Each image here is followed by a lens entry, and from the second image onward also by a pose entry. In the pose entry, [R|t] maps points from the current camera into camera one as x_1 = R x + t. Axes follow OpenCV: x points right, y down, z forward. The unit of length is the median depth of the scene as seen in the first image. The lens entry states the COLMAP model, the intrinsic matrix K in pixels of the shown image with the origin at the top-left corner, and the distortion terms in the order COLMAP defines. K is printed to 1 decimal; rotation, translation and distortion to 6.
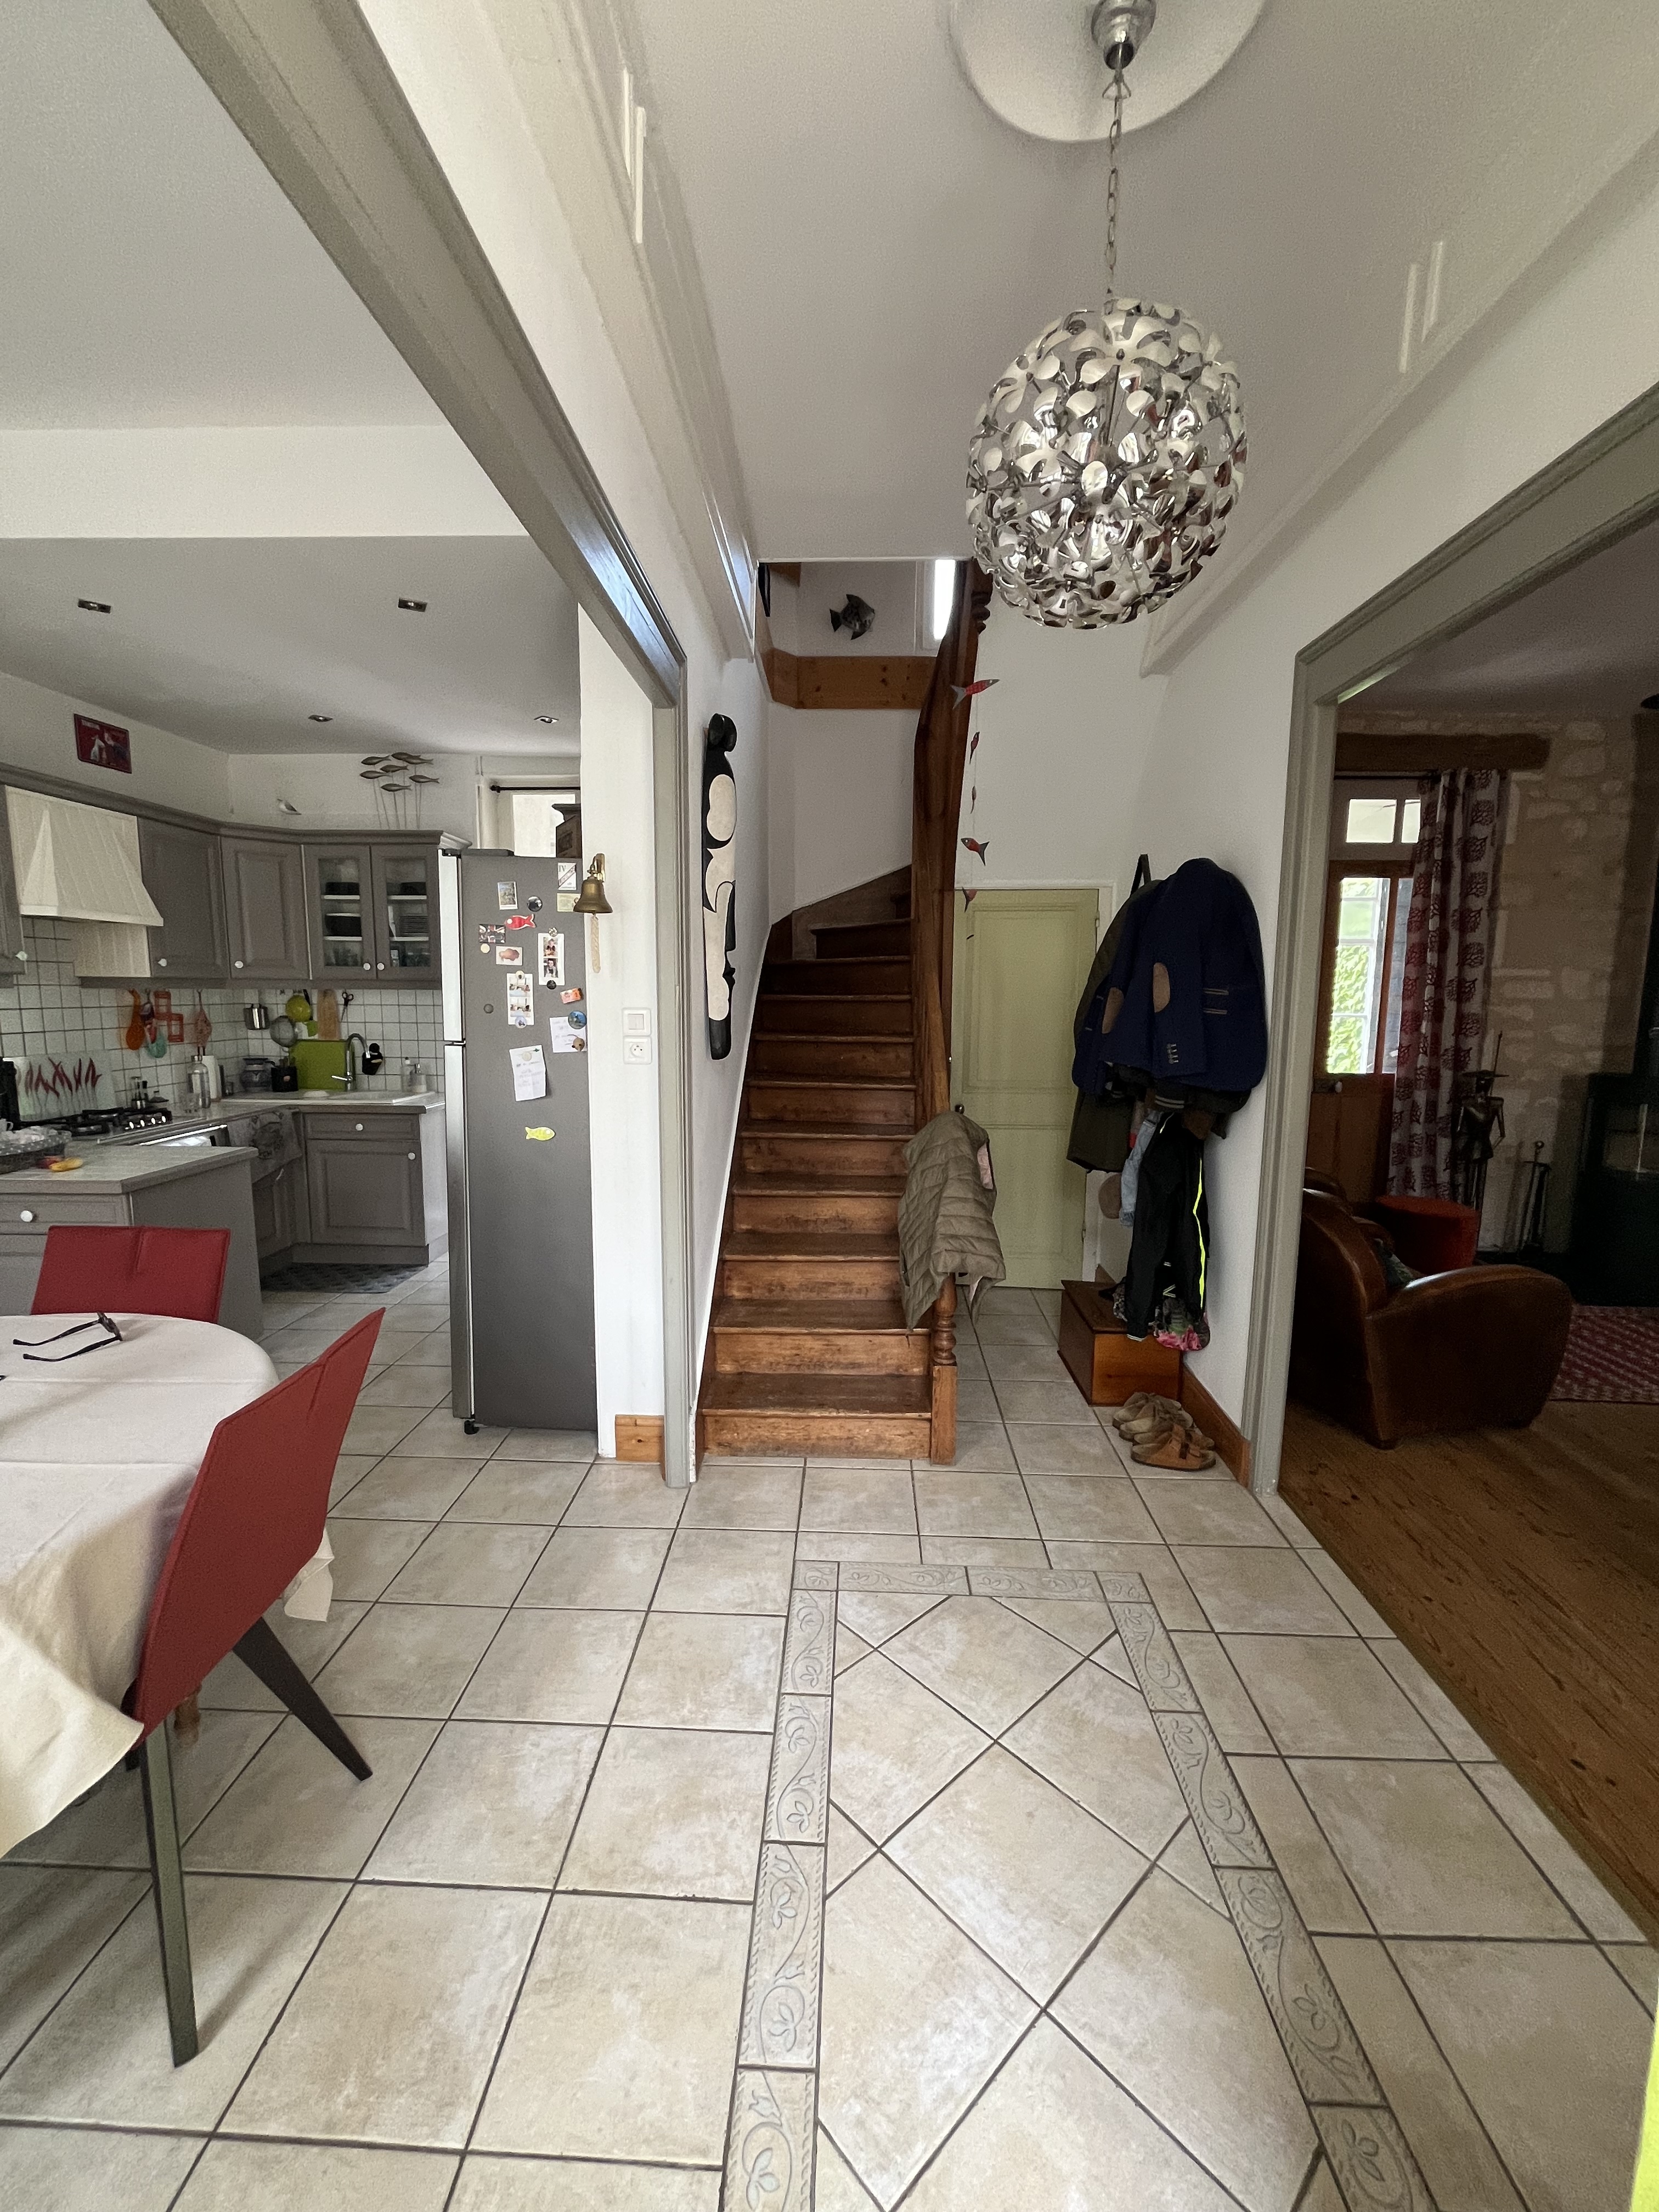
lens RADIAL K [[886.5, 0, 827.1], [0, 886.5, 1108.7], [0, 0, 1]] dist [-0.001174, -0.000054]
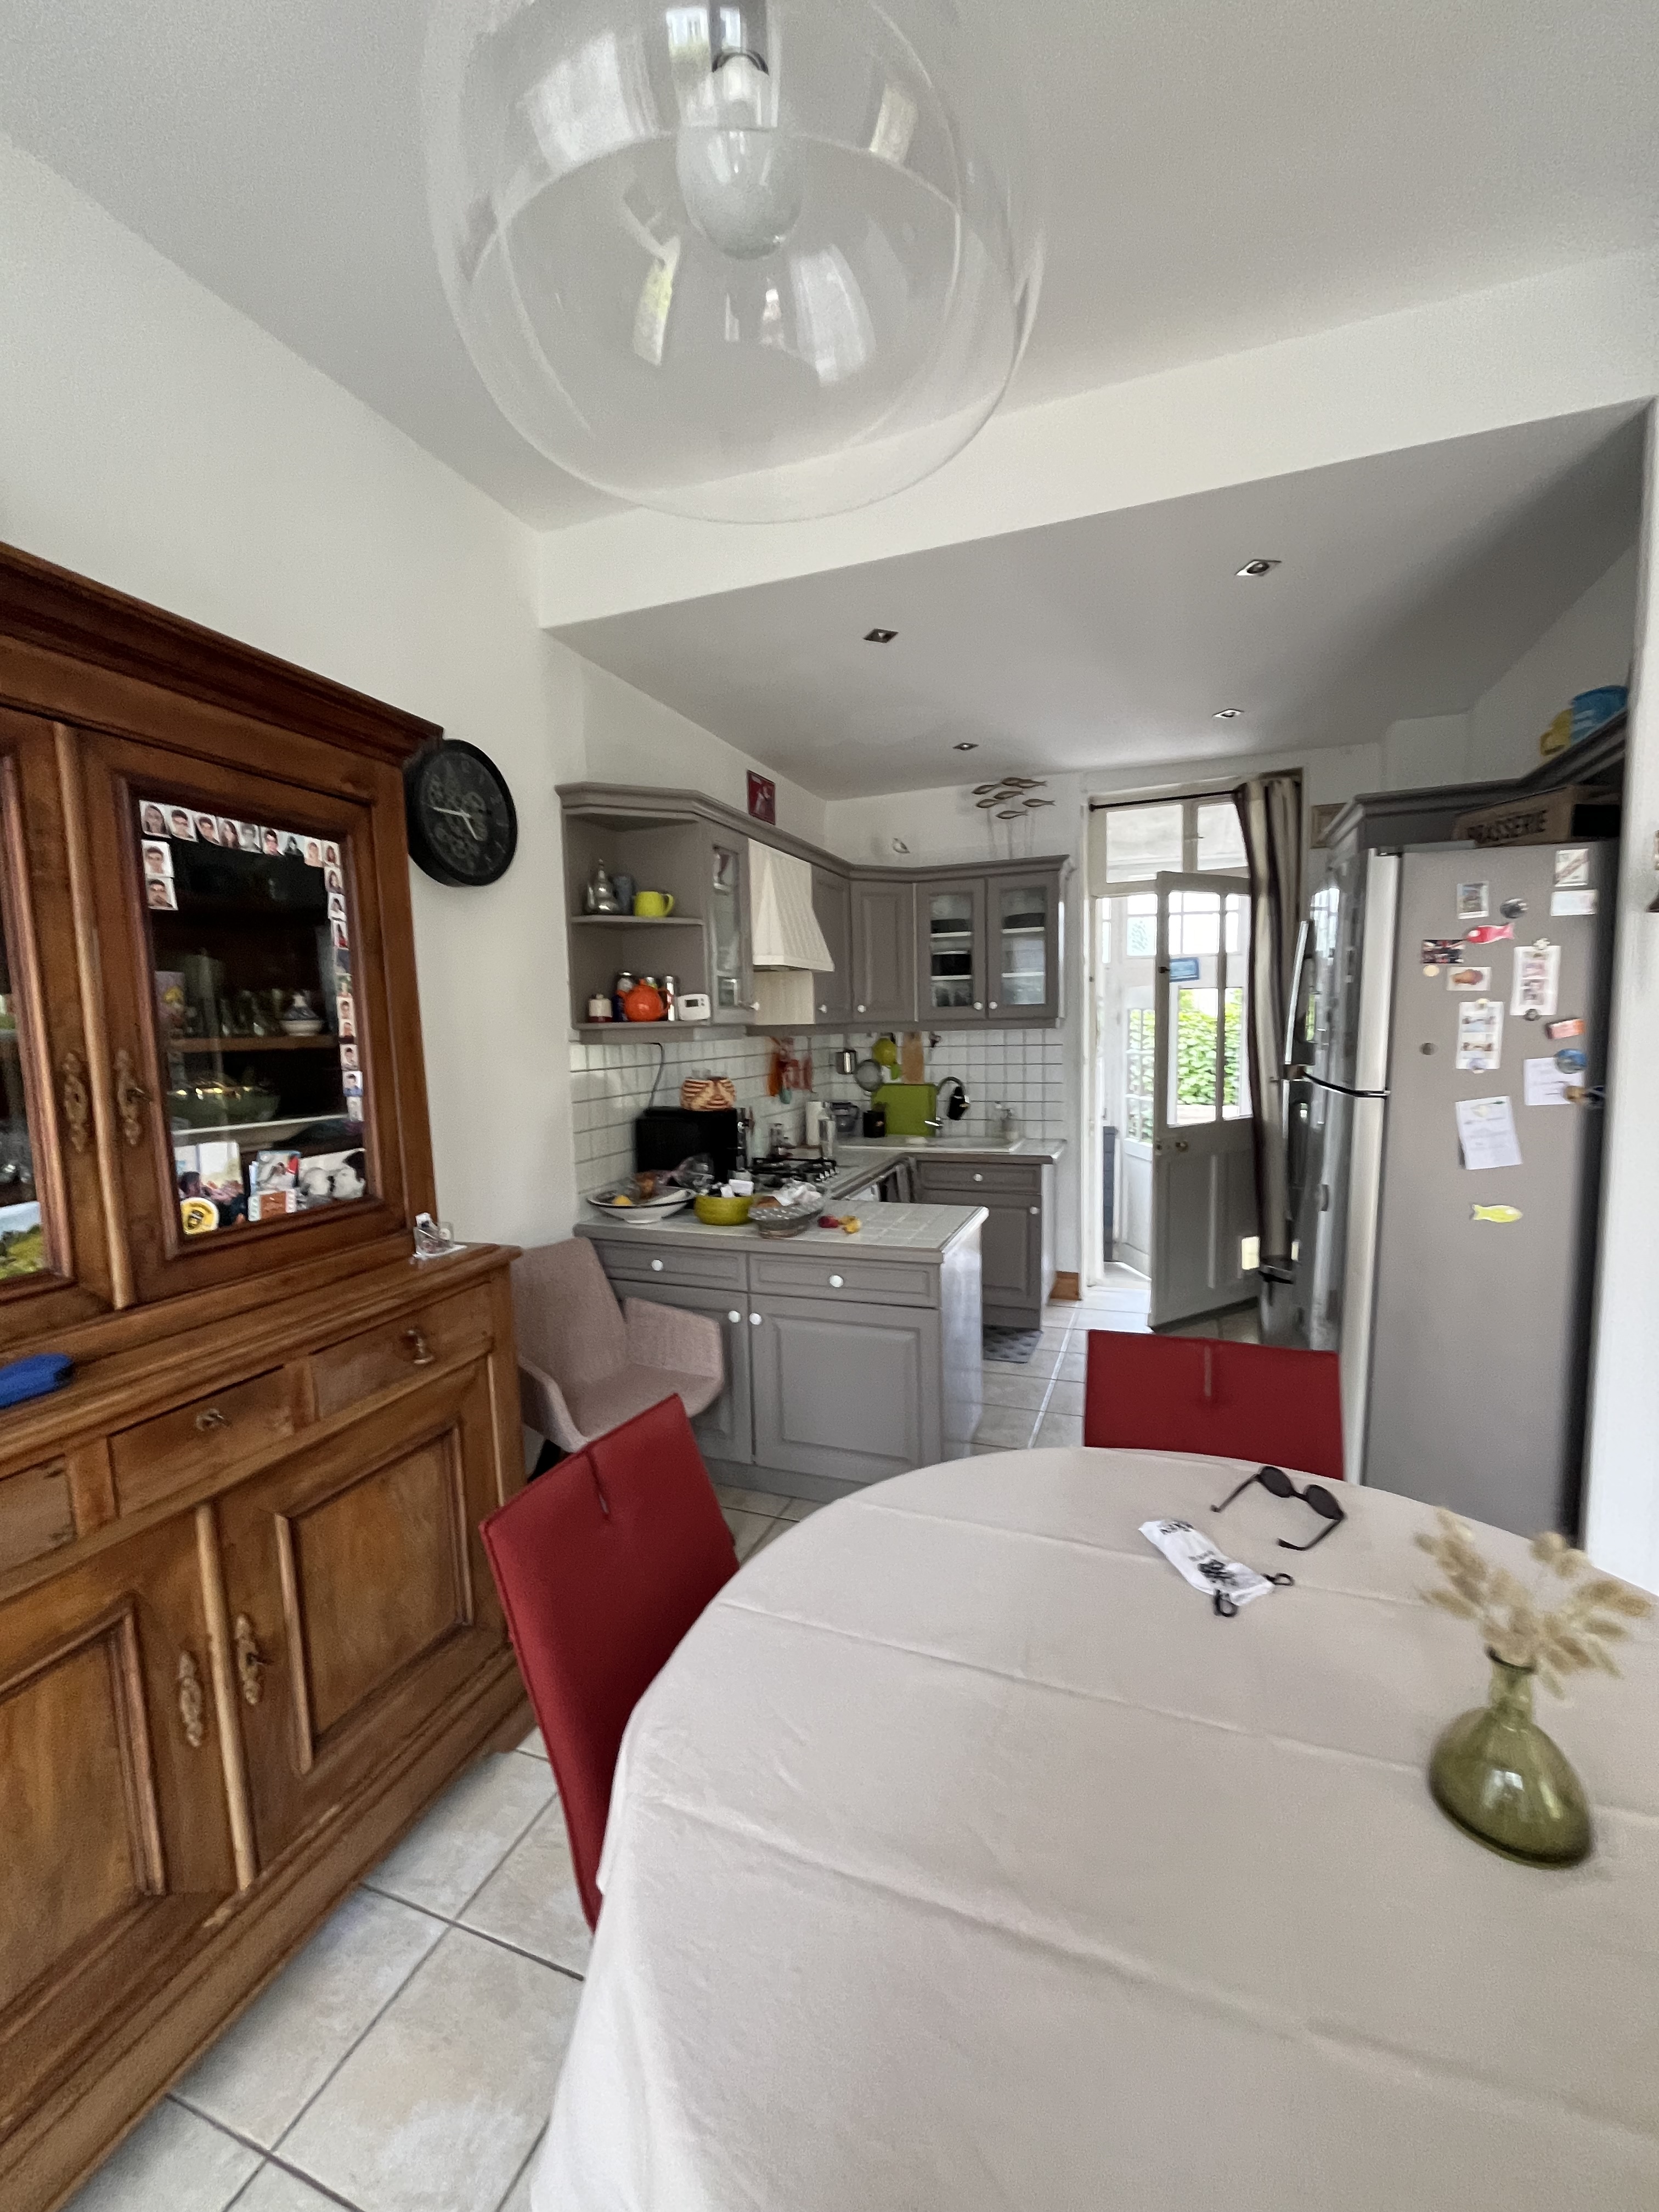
lens RADIAL K [[886.5, 0, 834.9], [0, 886.5, 1109.2], [0, 0, 1]] dist [-0.001174, -0.000054]
pose [[0.947750, -0.000851, -0.319014, -0.367730], [-0.010703, 0.999349, -0.034464, -0.016943], [0.318836, 0.036078, 0.947123, 0.065381]]
